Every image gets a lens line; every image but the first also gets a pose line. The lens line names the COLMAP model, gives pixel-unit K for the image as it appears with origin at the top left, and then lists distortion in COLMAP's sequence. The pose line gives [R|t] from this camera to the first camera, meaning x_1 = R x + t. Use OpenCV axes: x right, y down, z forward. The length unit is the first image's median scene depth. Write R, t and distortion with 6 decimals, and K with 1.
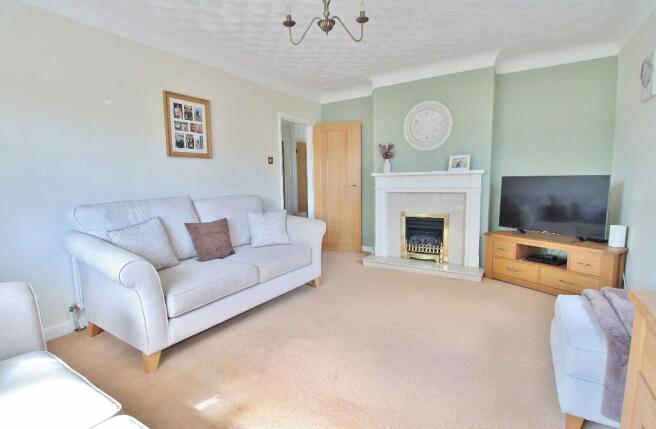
lens RADIAL K [[307.3, 0, 328.5], [0, 307.3, 215.3], [0, 0, 1]] dist [-0.006449, -0.000820]
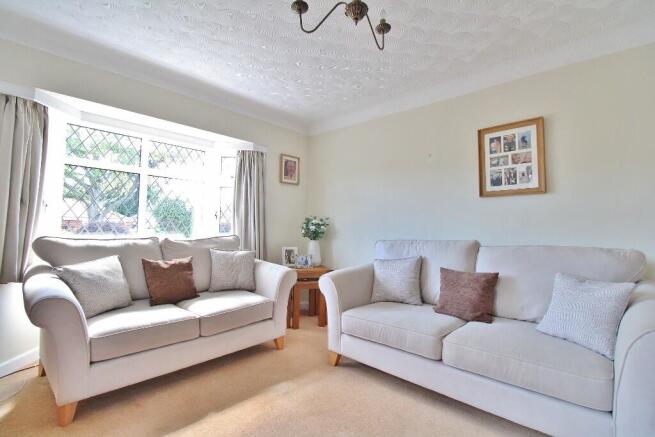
lens RADIAL K [[307.9, 0, 326.8], [0, 307.9, 214.5], [0, 0, 1]] dist [-0.009589, -0.004470]
pose [[-0.170599, -0.036101, -0.984679, 0.448808], [-0.117742, 0.992915, -0.016004, -0.067638], [0.978281, 0.113208, -0.173641, 0.679002]]
